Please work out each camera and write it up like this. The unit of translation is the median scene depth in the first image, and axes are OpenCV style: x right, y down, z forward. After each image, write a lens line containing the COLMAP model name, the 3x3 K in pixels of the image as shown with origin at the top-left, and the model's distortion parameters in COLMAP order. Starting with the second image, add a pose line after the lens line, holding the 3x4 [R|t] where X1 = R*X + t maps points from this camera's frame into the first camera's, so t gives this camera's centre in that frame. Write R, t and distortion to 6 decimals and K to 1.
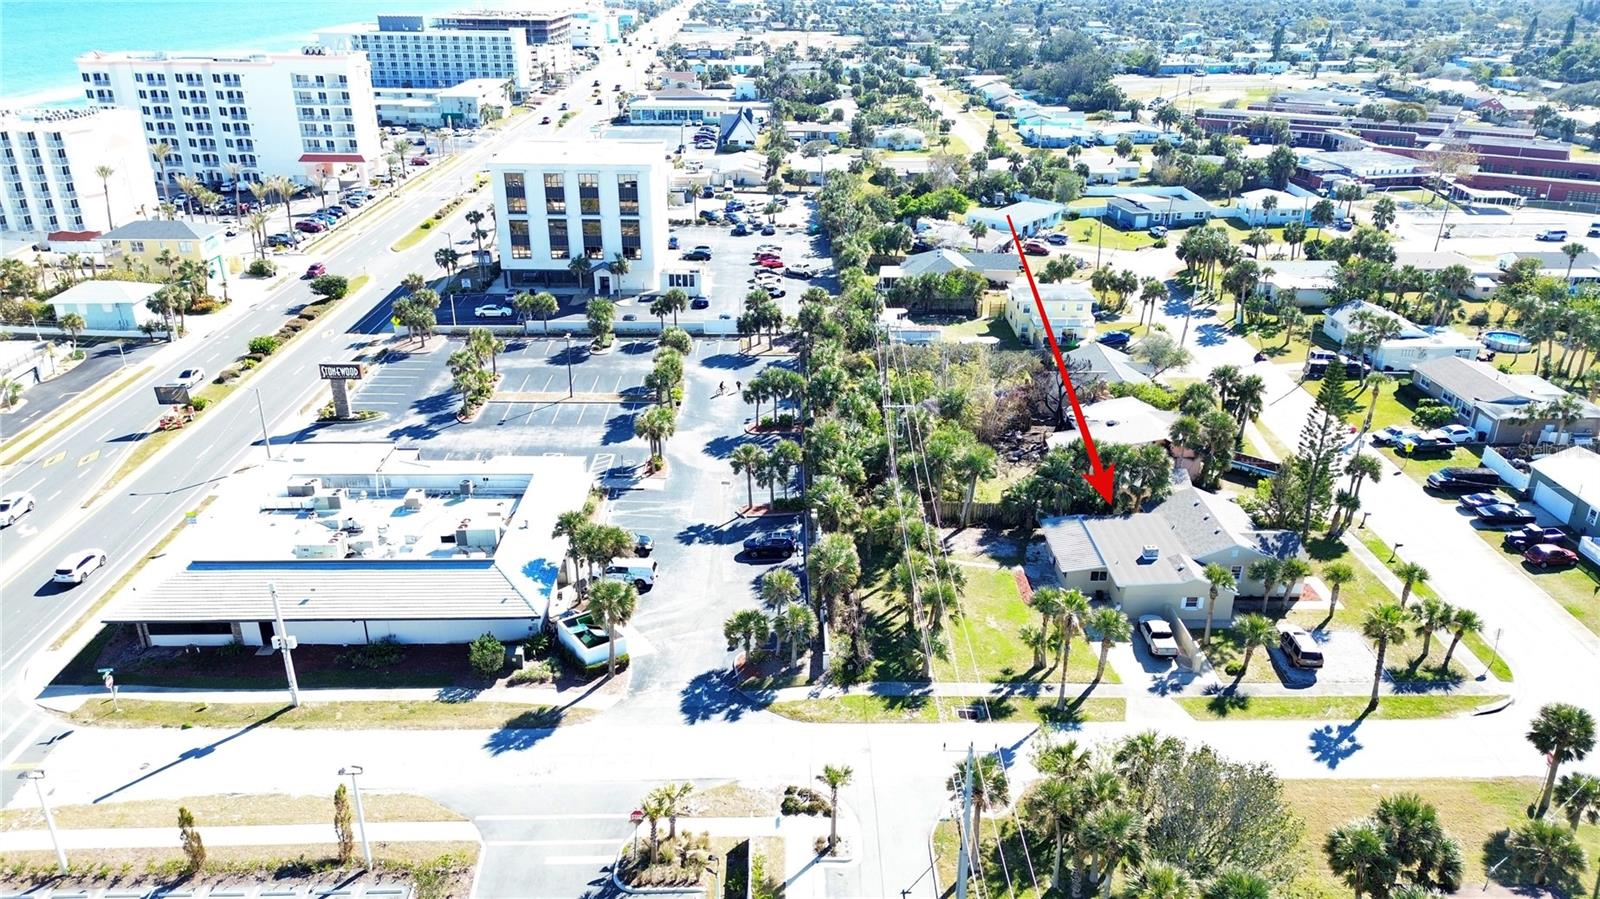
lens RADIAL K [[1138.1, 0, 800.0], [0, 1138.1, 449.5], [0, 0, 1]] dist [0.043194, -0.005649]
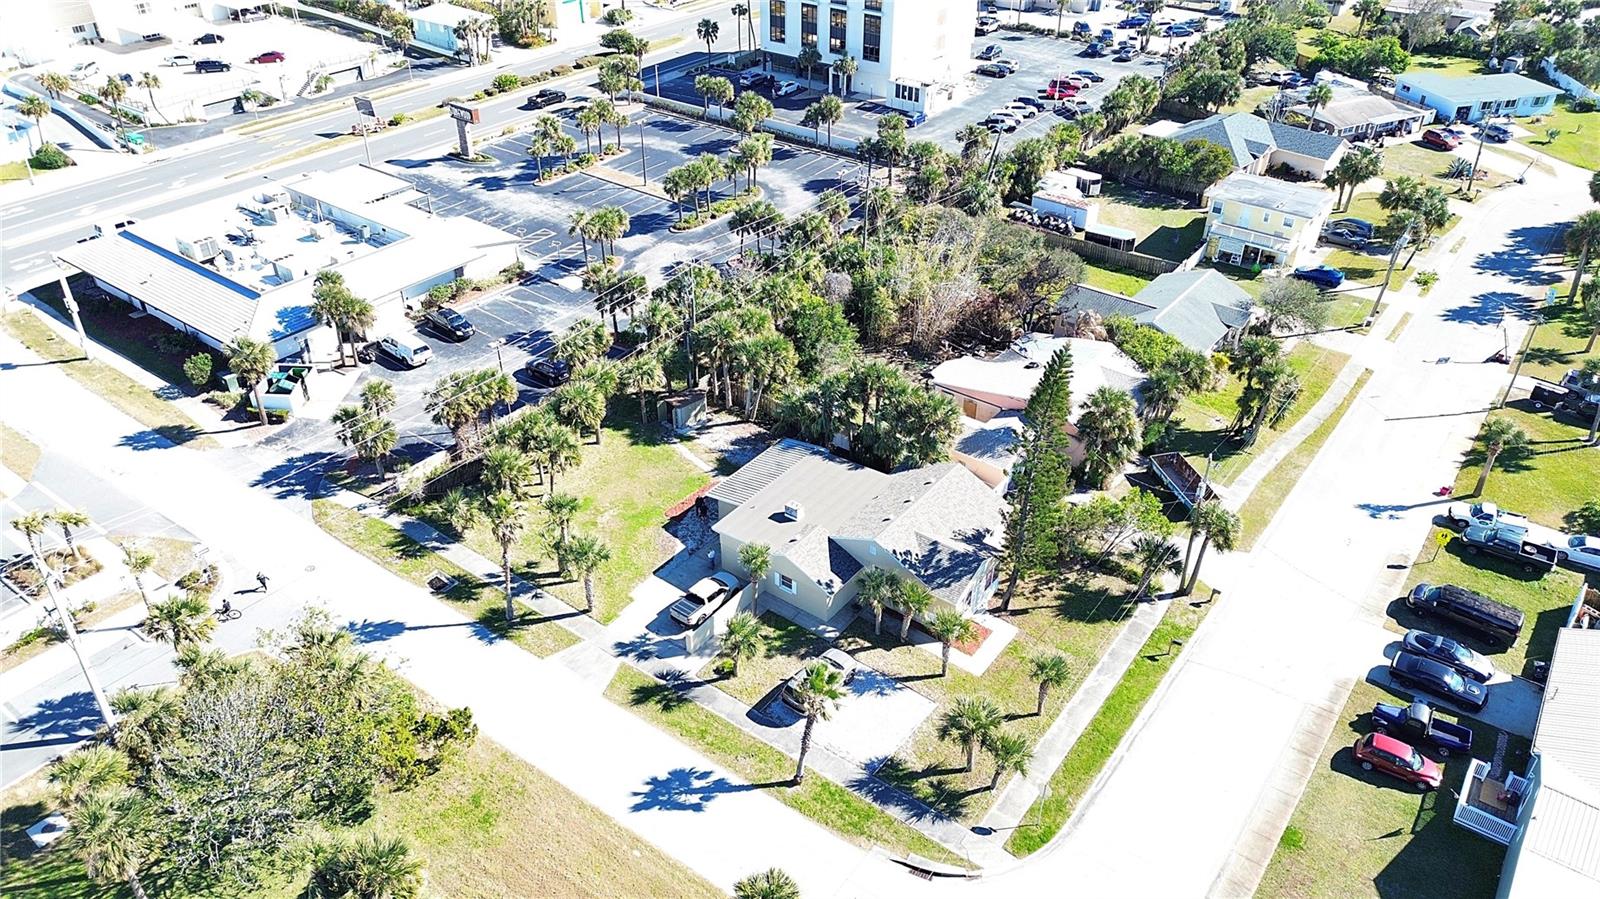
lens RADIAL K [[1138.1, 0, 800.0], [0, 1138.1, 449.5], [0, 0, 1]] dist [0.043194, -0.005649]
pose [[0.788467, 0.338632, -0.513466, 0.670587], [-0.245154, 0.938644, 0.242584, -0.140855], [0.564109, -0.065391, 0.823107, 0.319703]]
